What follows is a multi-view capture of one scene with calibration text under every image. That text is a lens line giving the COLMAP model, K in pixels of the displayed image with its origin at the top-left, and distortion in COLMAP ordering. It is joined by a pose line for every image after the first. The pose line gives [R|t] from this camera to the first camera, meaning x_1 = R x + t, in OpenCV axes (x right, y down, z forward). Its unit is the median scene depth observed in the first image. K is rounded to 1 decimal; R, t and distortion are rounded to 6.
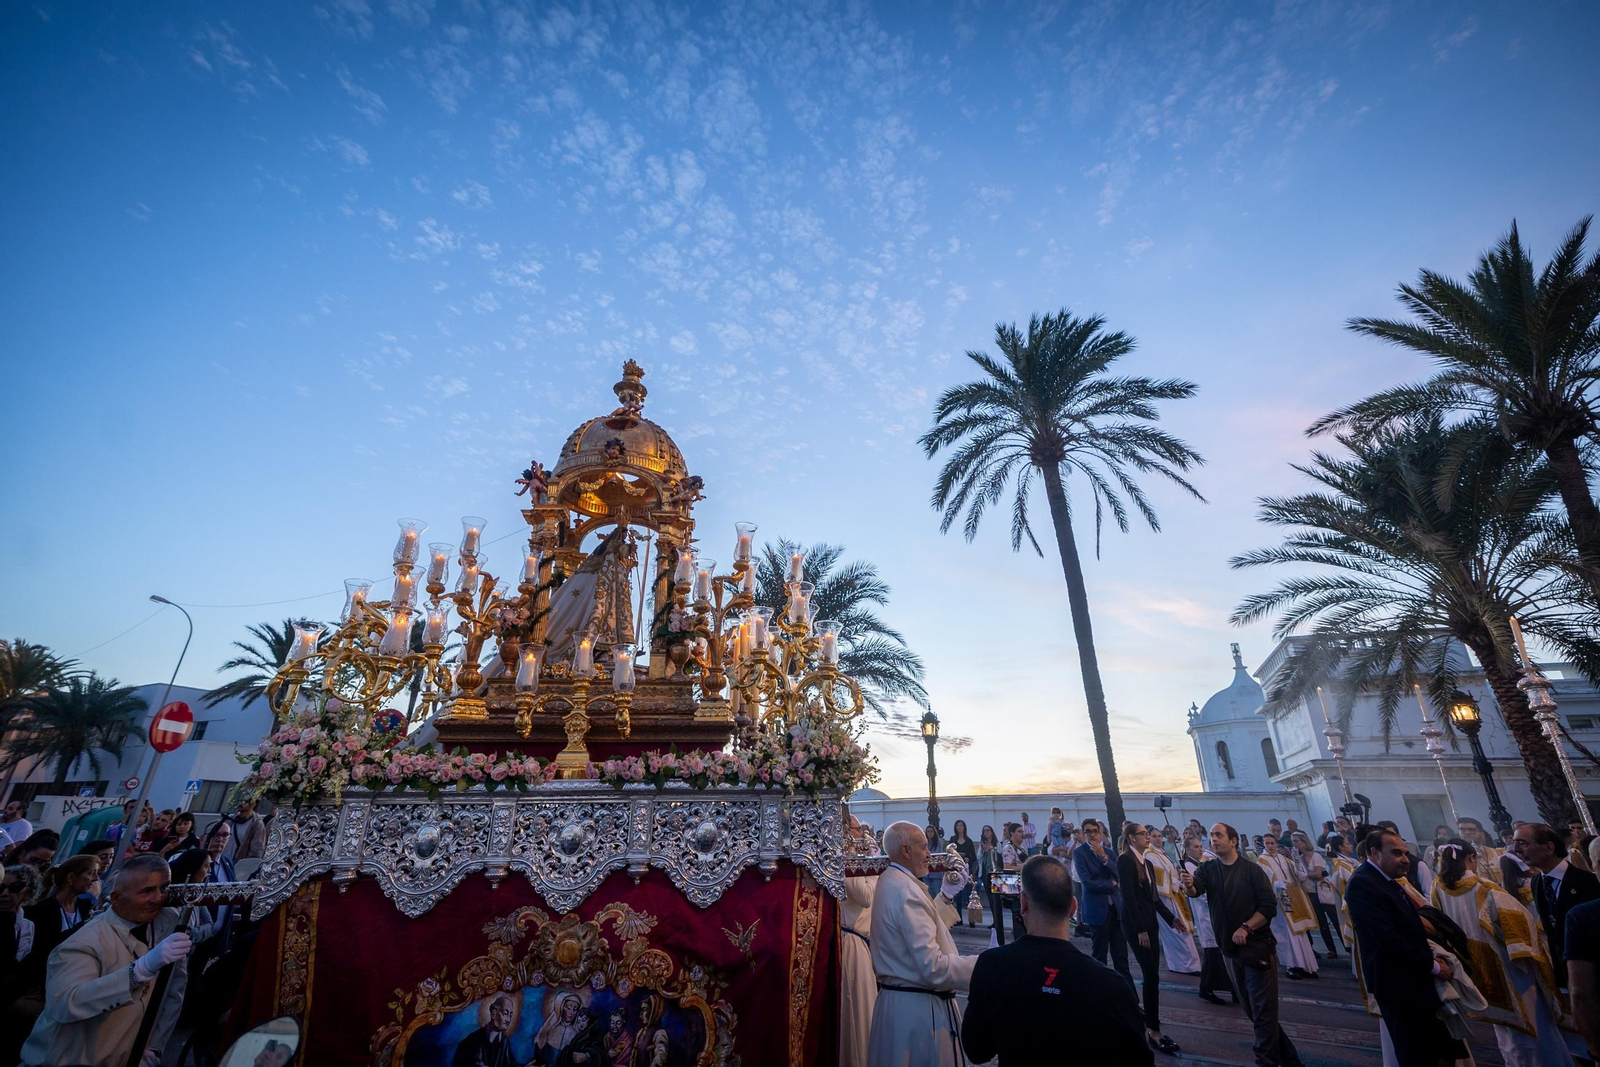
lens RADIAL K [[670.4, 0, 794.5], [0, 670.4, 524.8], [0, 0, 1]] dist [0.001337, -0.000489]
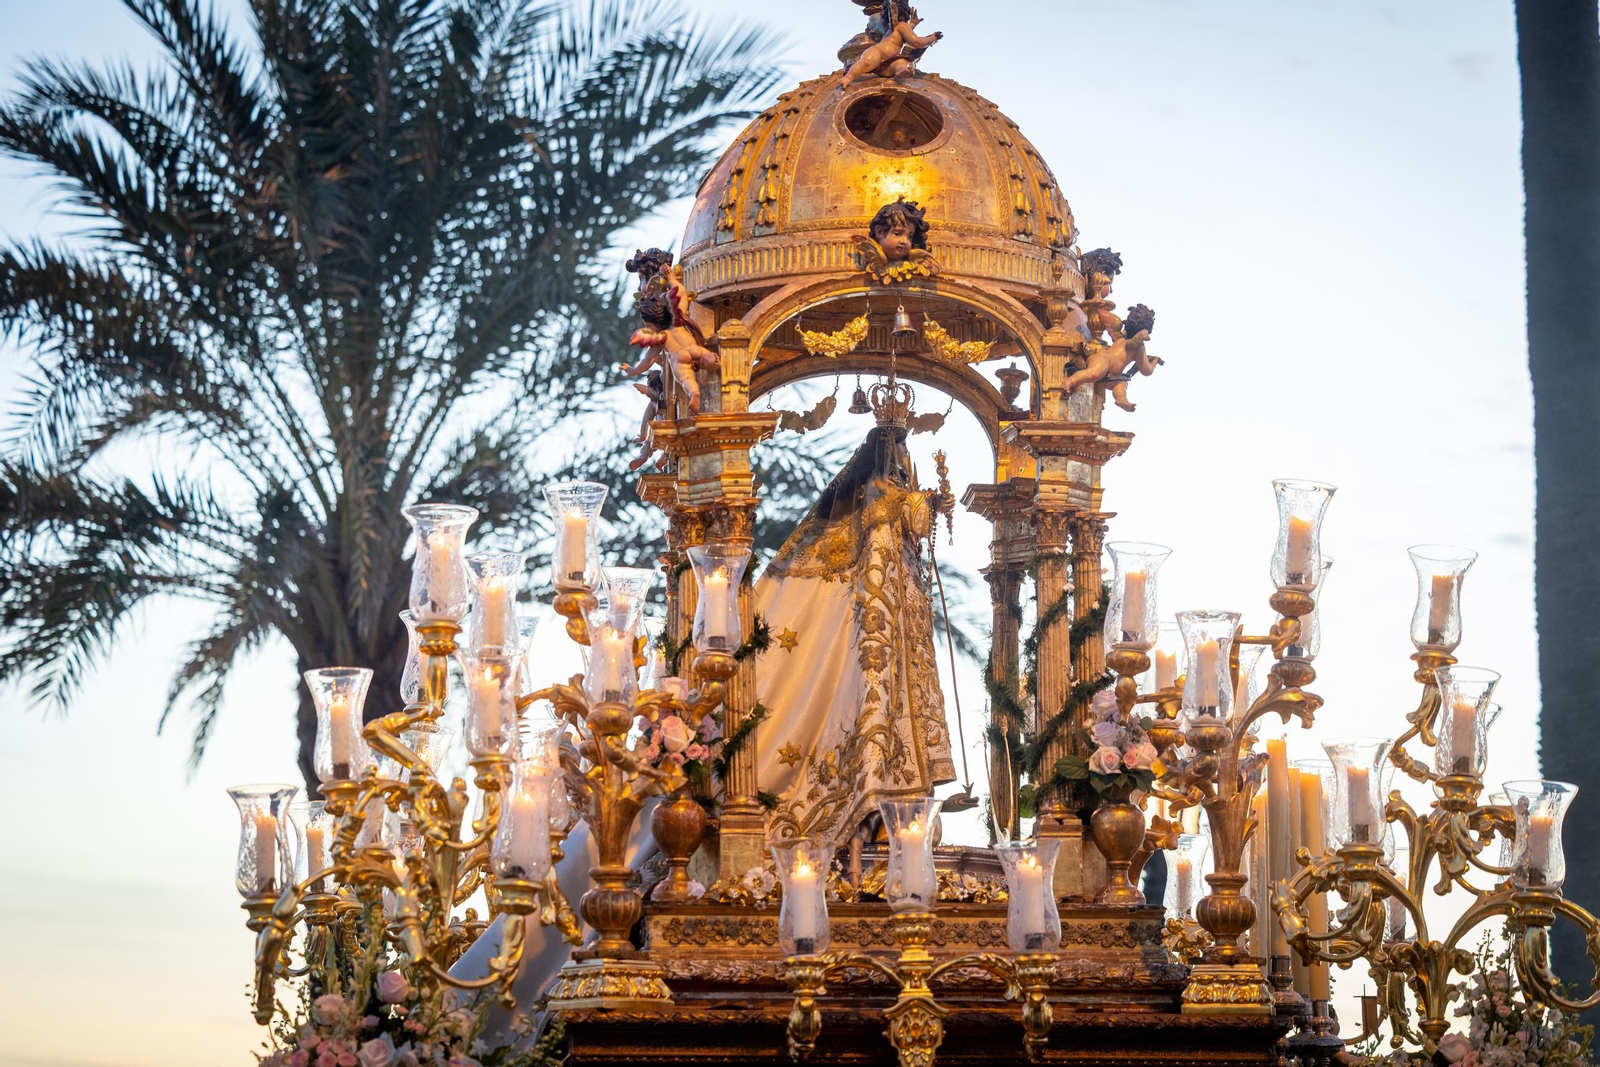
lens RADIAL K [[4349.7, 0, 800.0], [0, 4349.7, 533.5], [0, 0, 1]] dist [-0.072317, -0.505147]
pose [[0.996462, 0.001446, -0.084035, -0.147194], [0.017109, 0.975428, 0.219654, -0.495430], [0.082288, -0.220315, 0.971952, -1.299257]]
